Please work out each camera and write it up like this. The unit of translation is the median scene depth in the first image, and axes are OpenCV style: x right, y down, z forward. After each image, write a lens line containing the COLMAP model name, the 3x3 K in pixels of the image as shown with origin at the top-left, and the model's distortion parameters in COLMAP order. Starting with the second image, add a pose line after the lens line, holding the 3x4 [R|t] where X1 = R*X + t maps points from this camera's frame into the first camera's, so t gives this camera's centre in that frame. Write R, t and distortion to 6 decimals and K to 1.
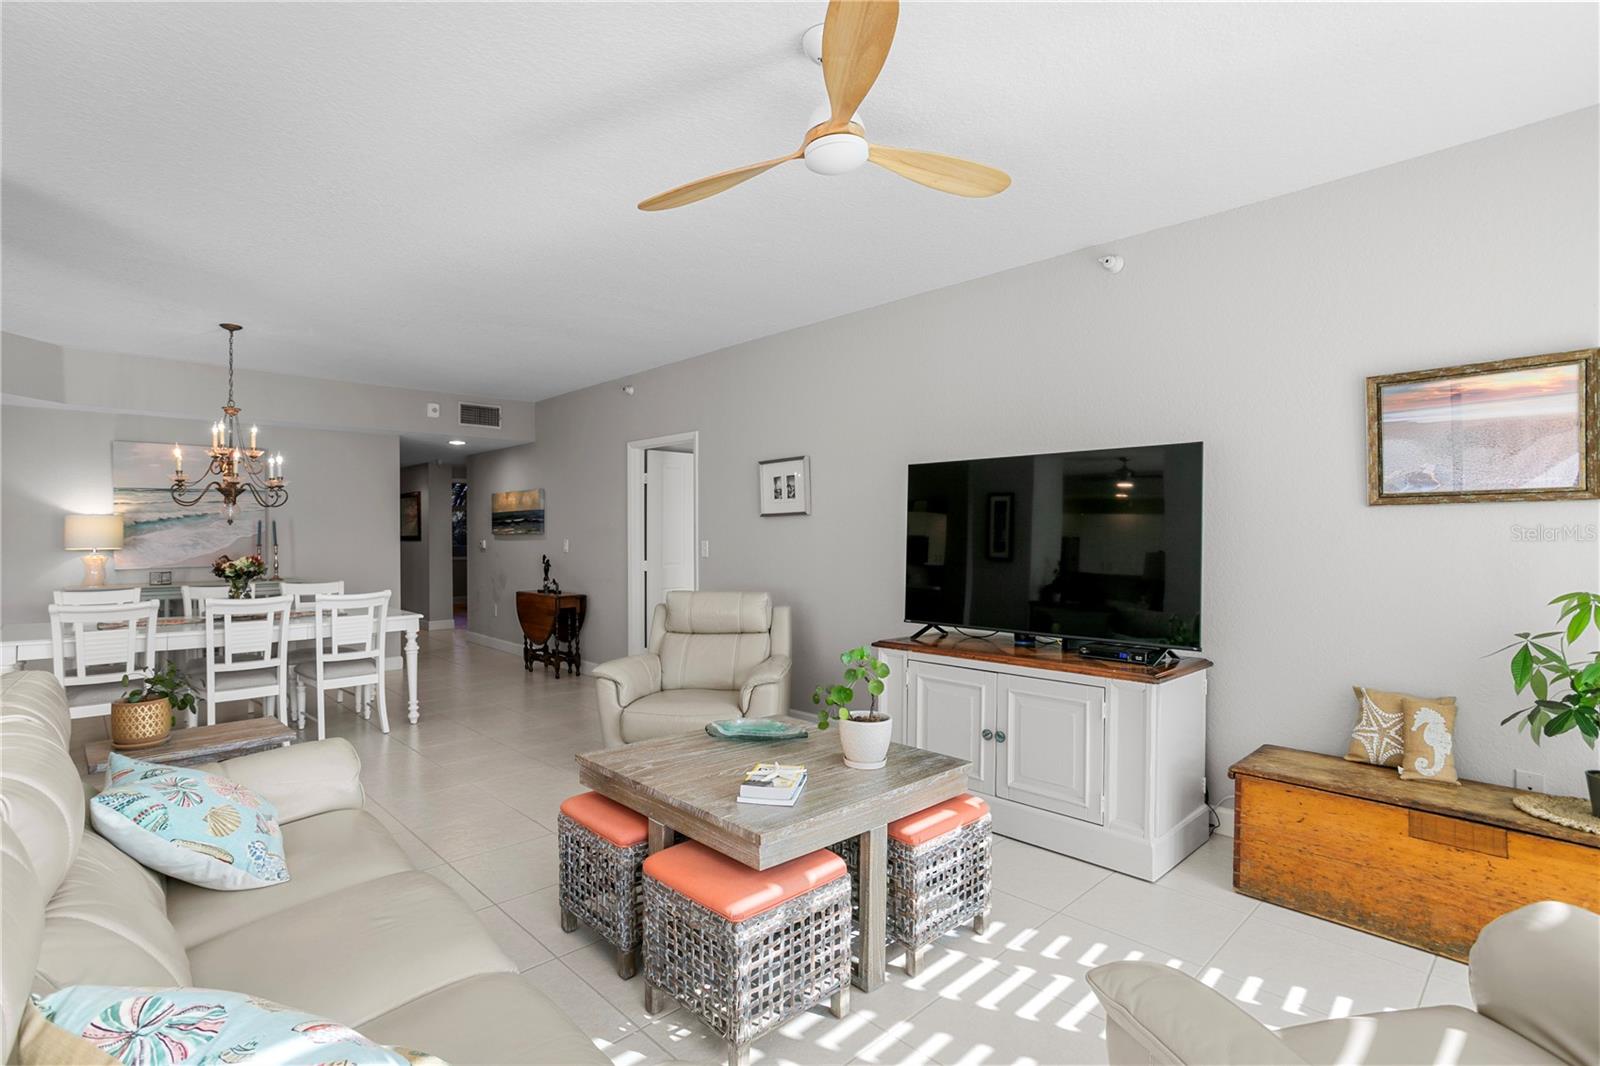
lens RADIAL K [[761.6, 0, 796.7], [0, 761.6, 537.4], [0, 0, 1]] dist [-0.003323, 0.004986]
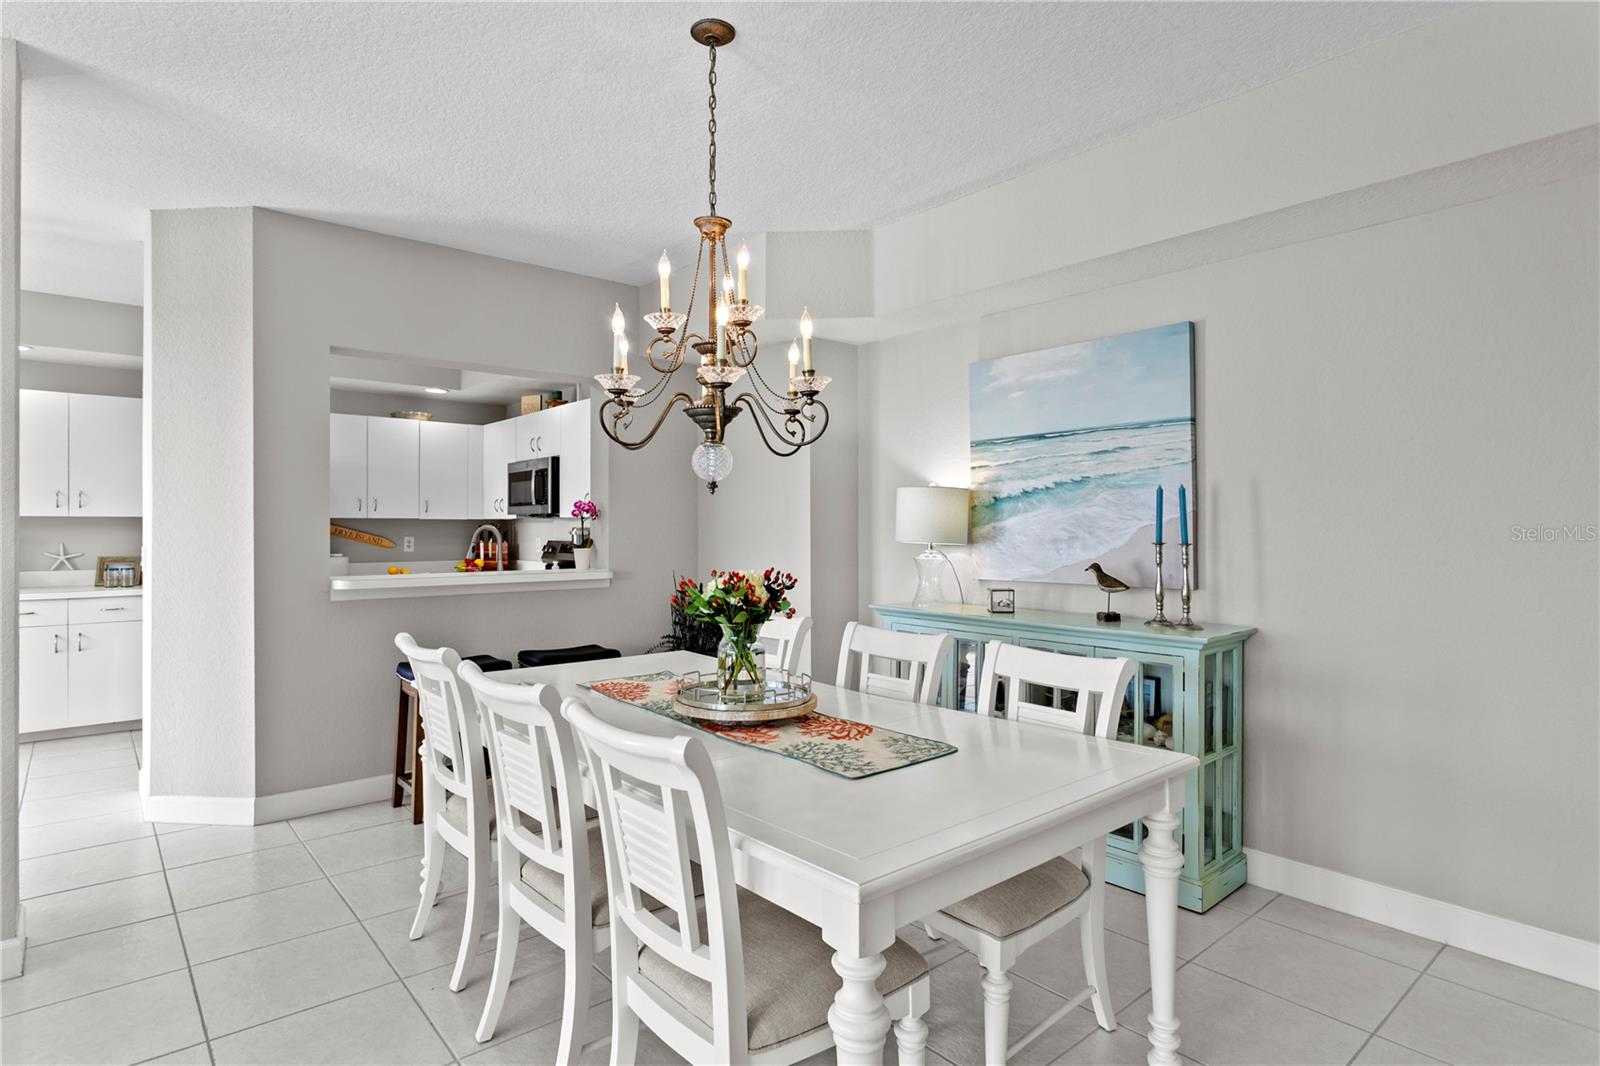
lens RADIAL K [[846.4, 0, 804.2], [0, 846.4, 525.0], [0, 0, 1]] dist [-0.013942, 0.000550]
pose [[-0.065889, -0.002040, -0.997825, -0.220012], [-0.005421, 0.999984, -0.001686, 0.001846], [0.997812, 0.005298, -0.065899, 0.888350]]
